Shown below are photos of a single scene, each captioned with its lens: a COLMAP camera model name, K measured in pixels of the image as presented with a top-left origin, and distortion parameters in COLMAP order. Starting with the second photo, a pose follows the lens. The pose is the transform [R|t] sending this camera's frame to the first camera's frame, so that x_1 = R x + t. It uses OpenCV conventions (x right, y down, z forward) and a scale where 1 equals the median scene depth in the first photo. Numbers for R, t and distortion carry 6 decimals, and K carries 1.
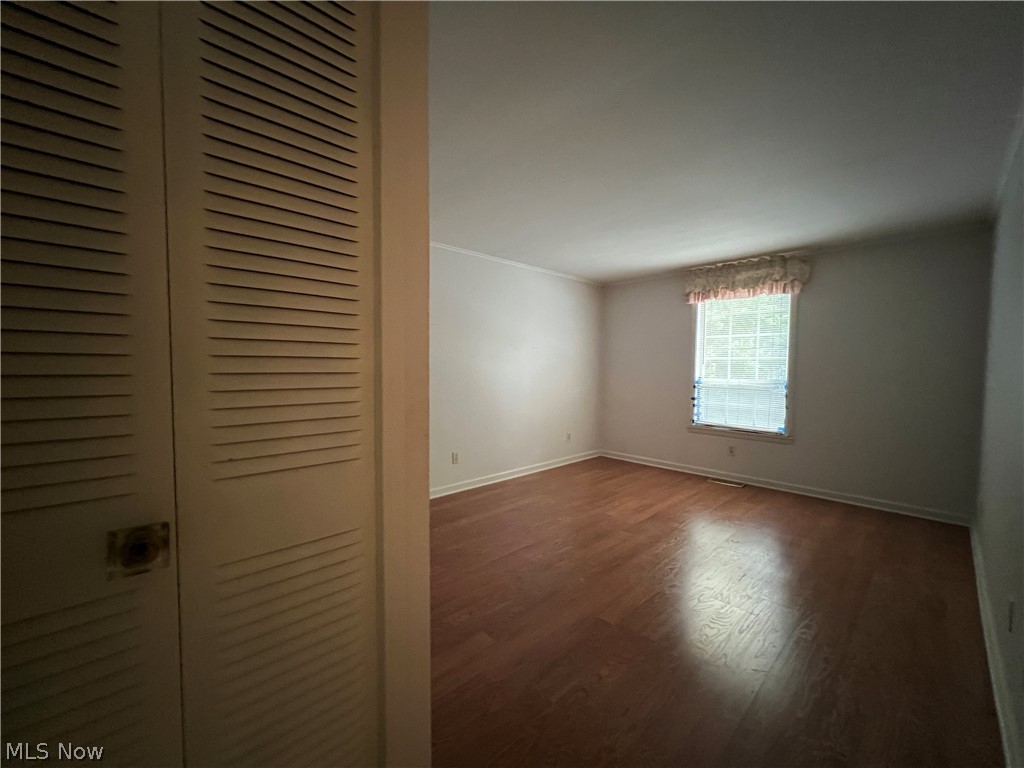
lens RADIAL K [[409.1, 0, 508.9], [0, 409.1, 384.8], [0, 0, 1]] dist [-0.005230, 0.000950]
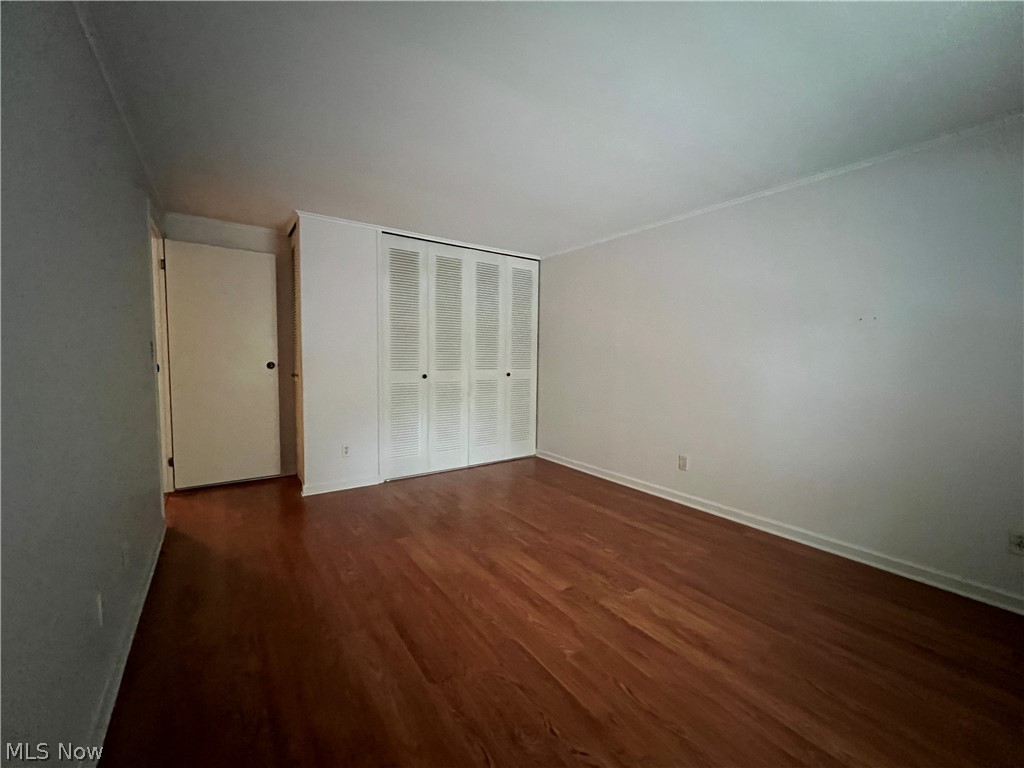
lens RADIAL K [[409.1, 0, 509.0], [0, 409.1, 383.7], [0, 0, 1]] dist [-0.005230, 0.000950]
pose [[-0.140193, 0.053448, -0.988680, 0.808589], [-0.062932, 0.996042, 0.062770, -0.015207], [0.988122, 0.071020, -0.136275, 0.819621]]
